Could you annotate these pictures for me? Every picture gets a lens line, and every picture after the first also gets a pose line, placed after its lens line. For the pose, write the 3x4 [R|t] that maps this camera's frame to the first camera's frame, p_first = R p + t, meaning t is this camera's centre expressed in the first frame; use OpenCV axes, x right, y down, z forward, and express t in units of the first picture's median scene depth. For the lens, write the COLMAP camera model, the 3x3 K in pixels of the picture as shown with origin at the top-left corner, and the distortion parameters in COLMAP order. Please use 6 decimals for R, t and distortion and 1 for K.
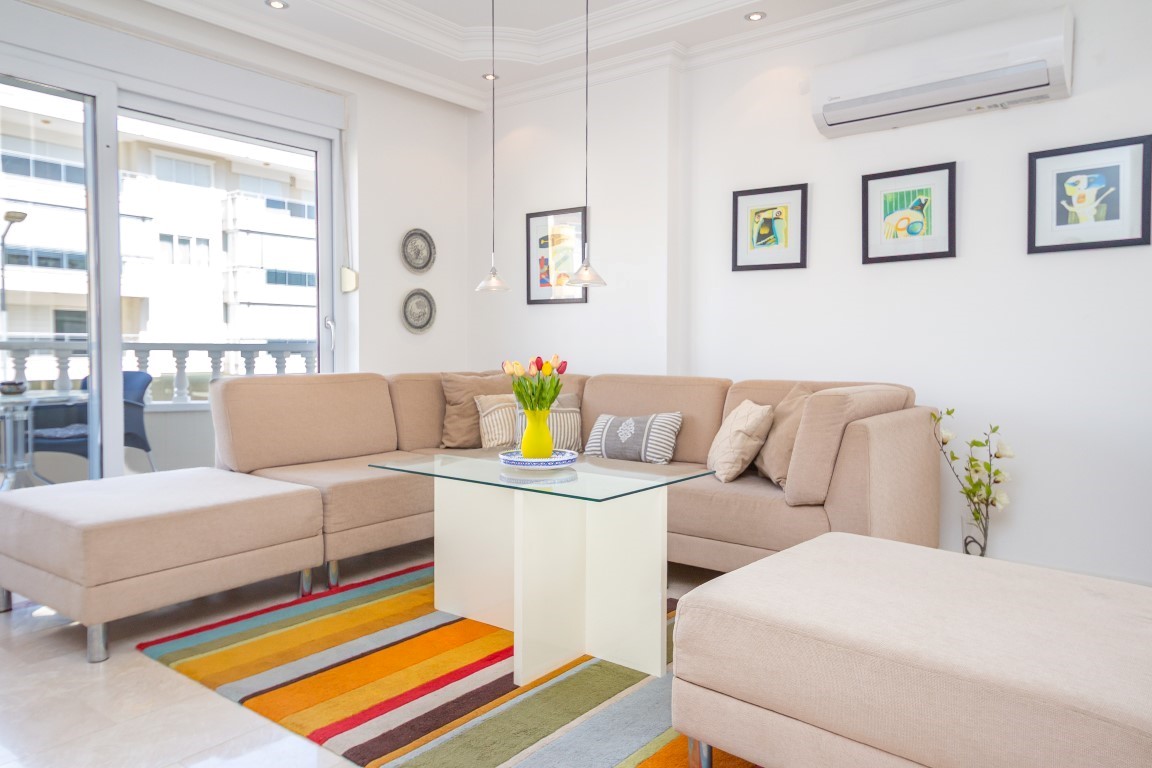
lens RADIAL K [[787.2, 0, 576.0], [0, 787.2, 384.0], [0, 0, 1]] dist [-0.000679, -0.000082]
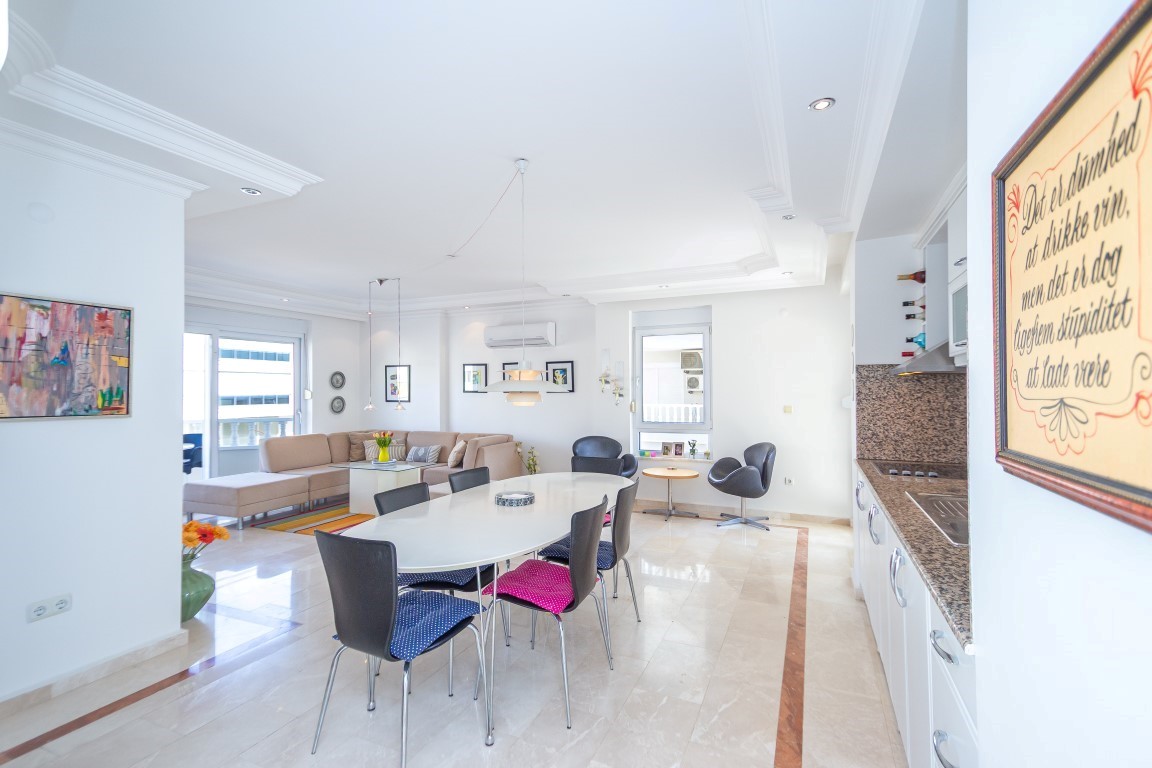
lens RADIAL K [[534.7, 0, 576.0], [0, 534.7, 384.0], [0, 0, 1]] dist [0.020609, -0.000025]
pose [[0.967417, -0.005429, 0.253129, 0.109033], [0.020840, 0.998085, -0.058242, -0.056797], [-0.252328, 0.061619, 0.965678, -0.941829]]
